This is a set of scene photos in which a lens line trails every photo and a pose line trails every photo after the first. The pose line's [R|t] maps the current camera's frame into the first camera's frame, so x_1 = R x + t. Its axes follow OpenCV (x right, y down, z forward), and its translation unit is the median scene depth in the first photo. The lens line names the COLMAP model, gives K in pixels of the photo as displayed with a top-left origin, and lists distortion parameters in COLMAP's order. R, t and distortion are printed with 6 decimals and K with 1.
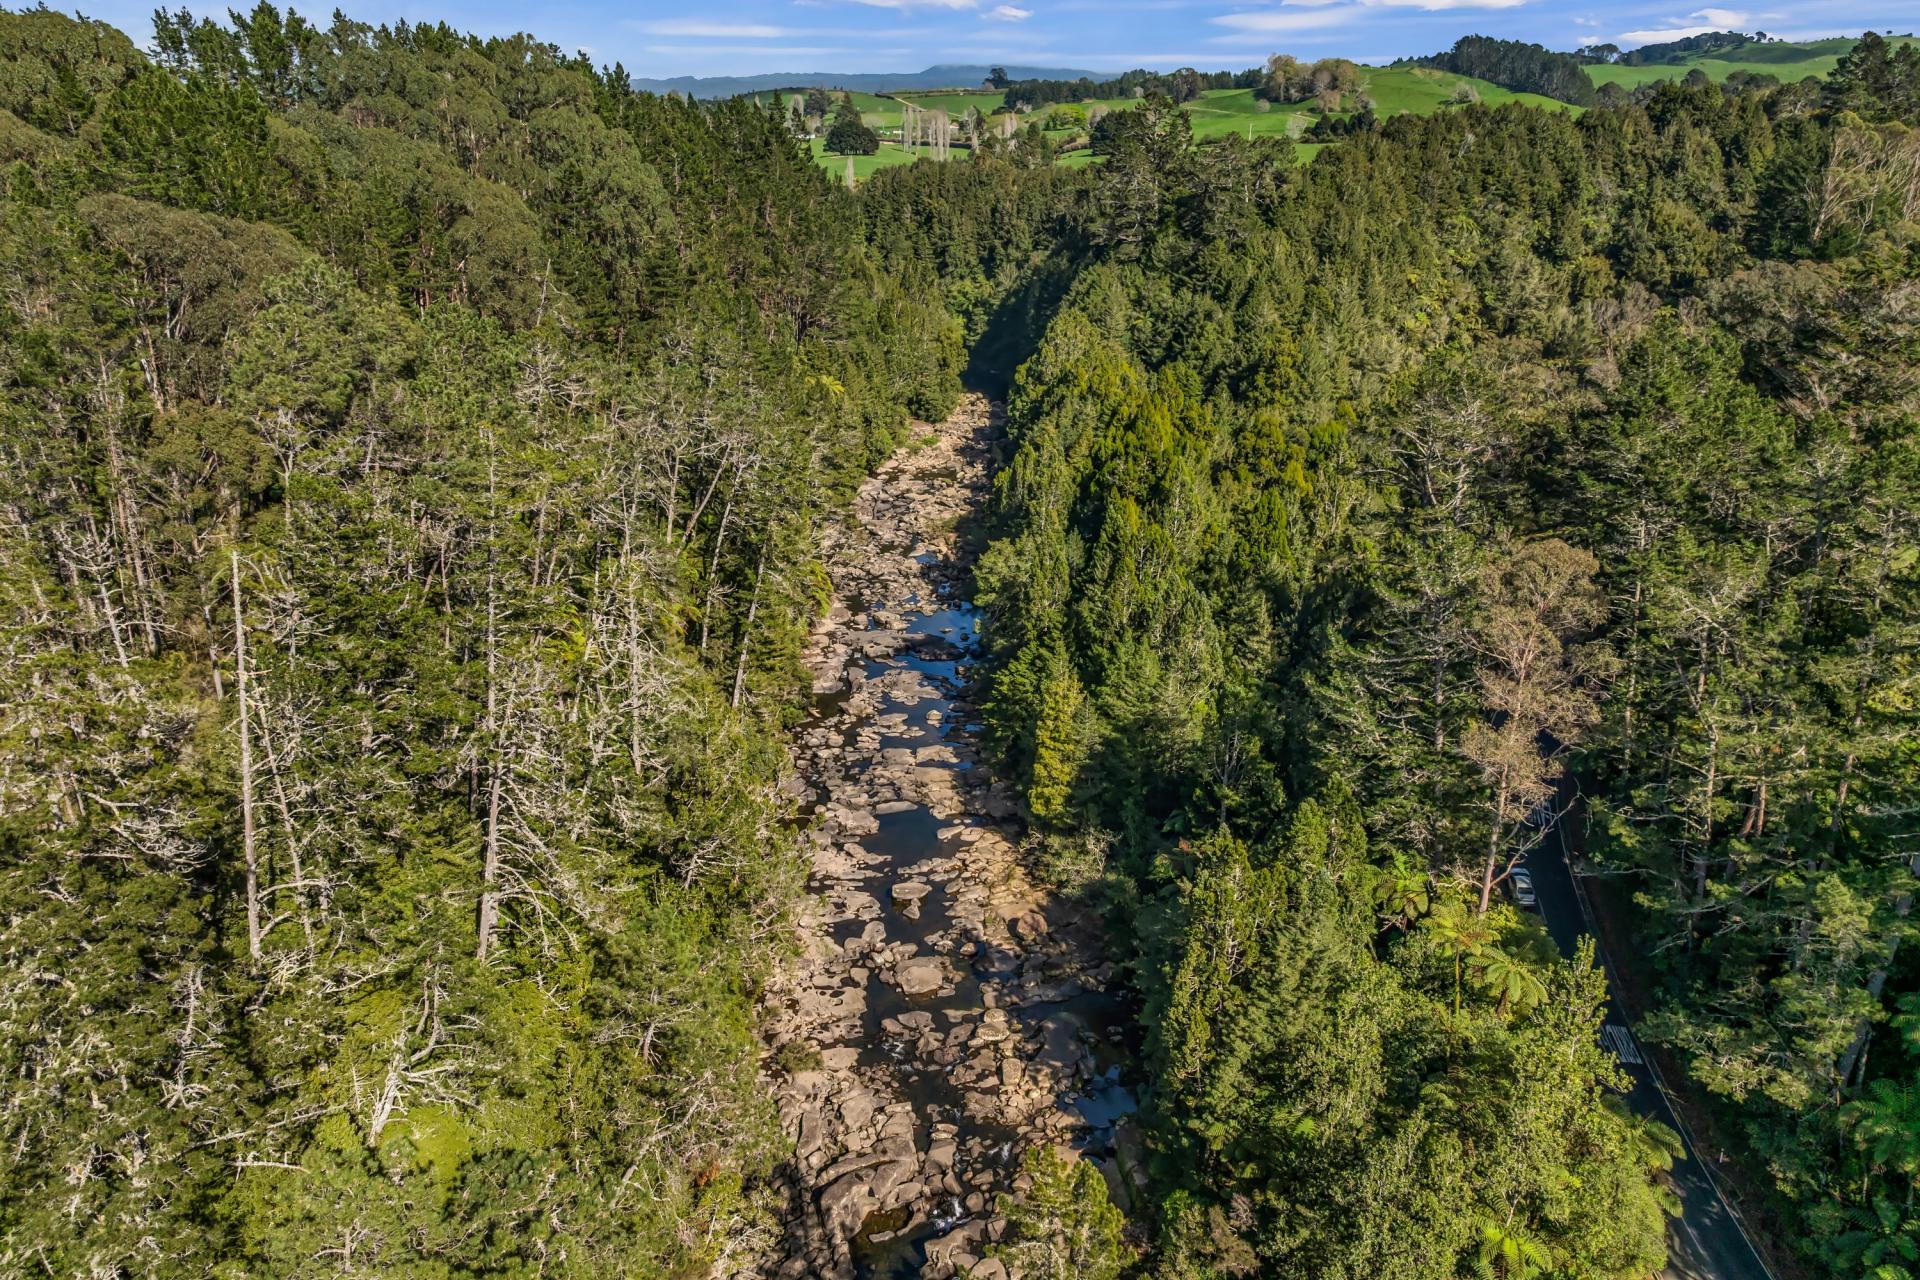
lens RADIAL K [[1473.2, 0, 933.8], [0, 1473.2, 641.1], [0, 0, 1]] dist [-0.002708, 0.000343]
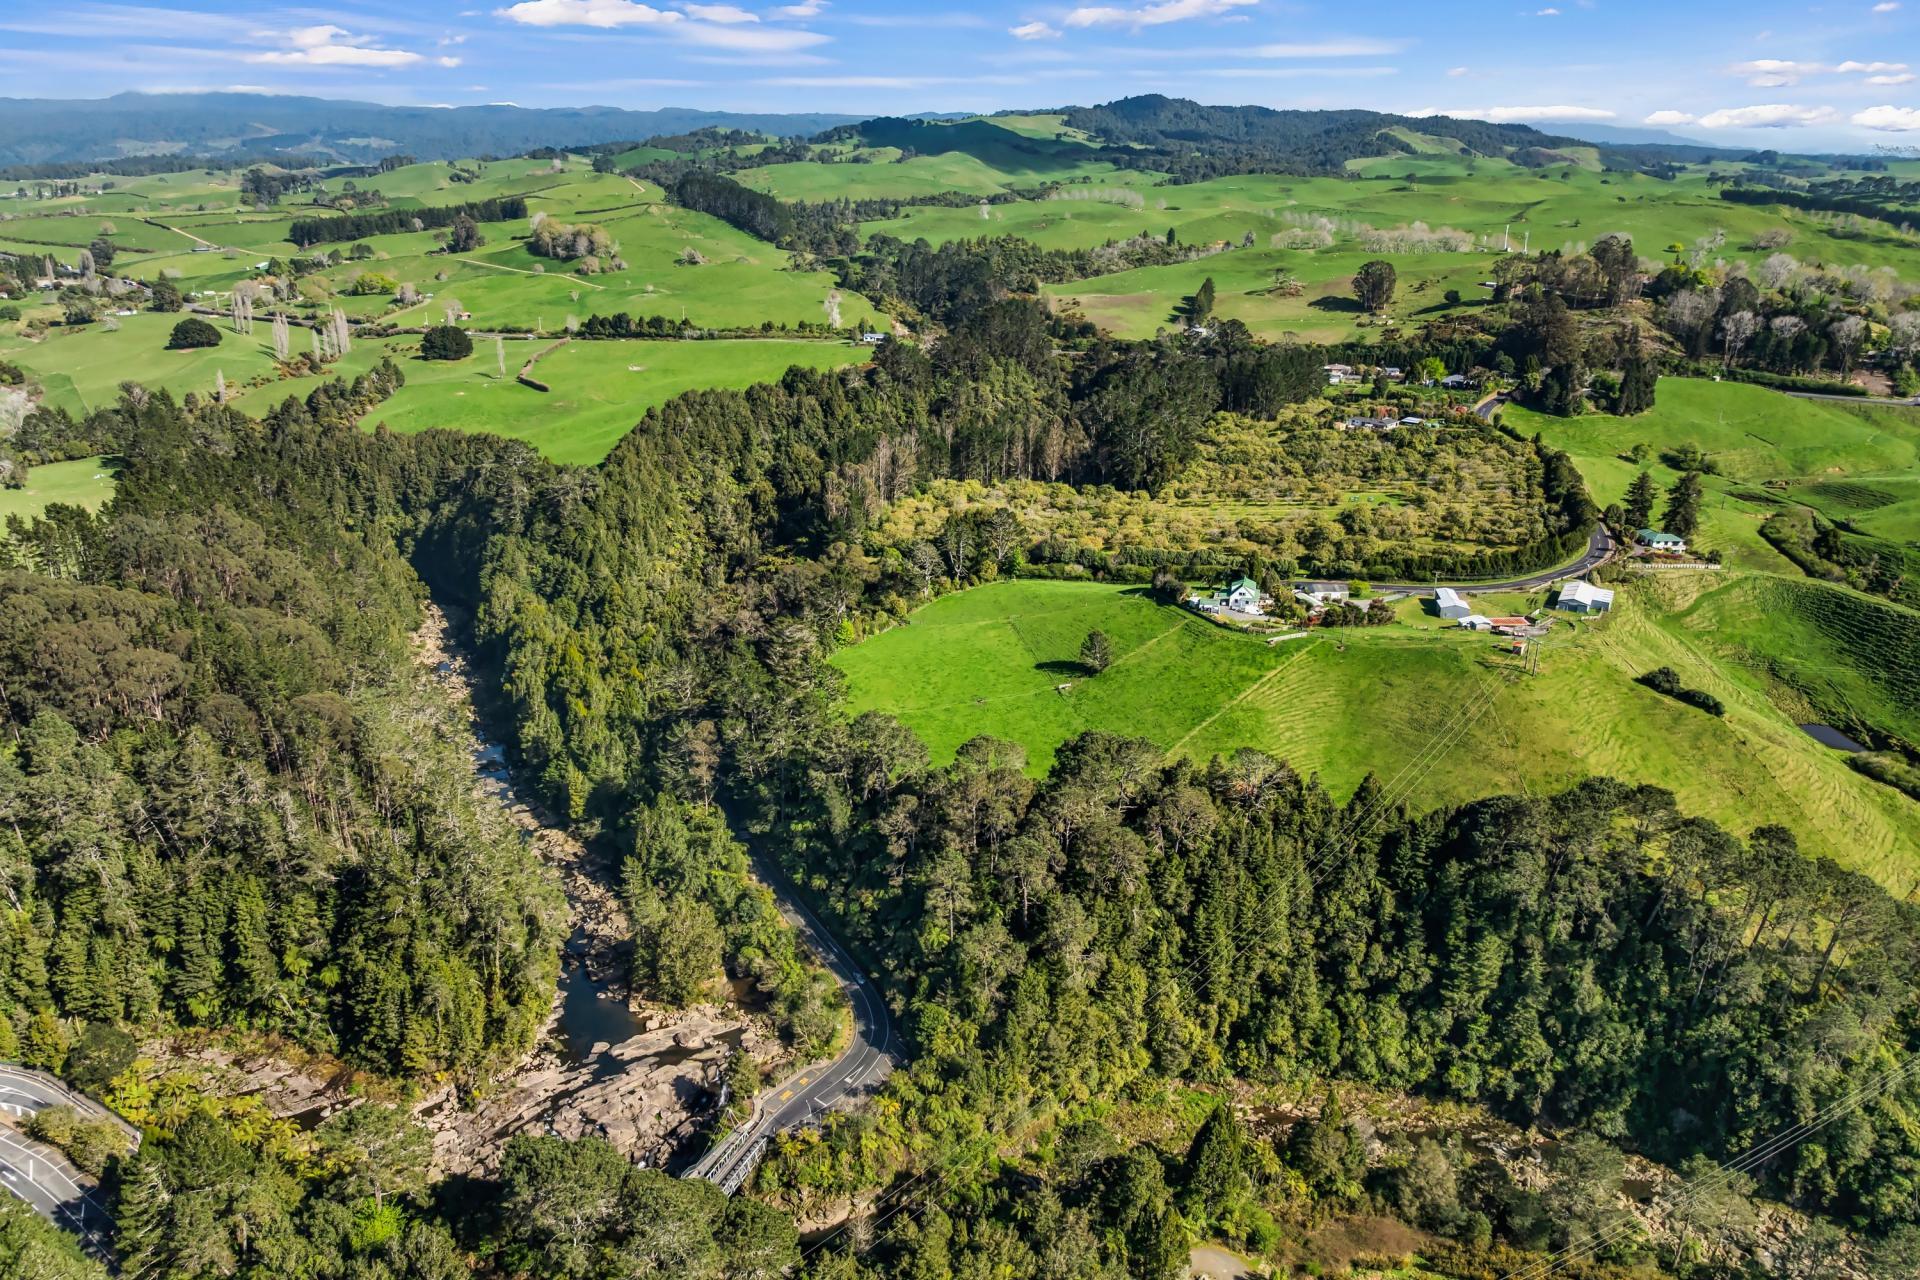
lens RADIAL K [[1473.2, 0, 933.8], [0, 1473.2, 641.1], [0, 0, 1]] dist [-0.002708, 0.000343]
pose [[0.889084, -0.160094, 0.428835, -0.319405], [0.167705, 0.985629, 0.020263, -0.109838], [-0.425917, 0.053903, 0.903155, -1.283429]]
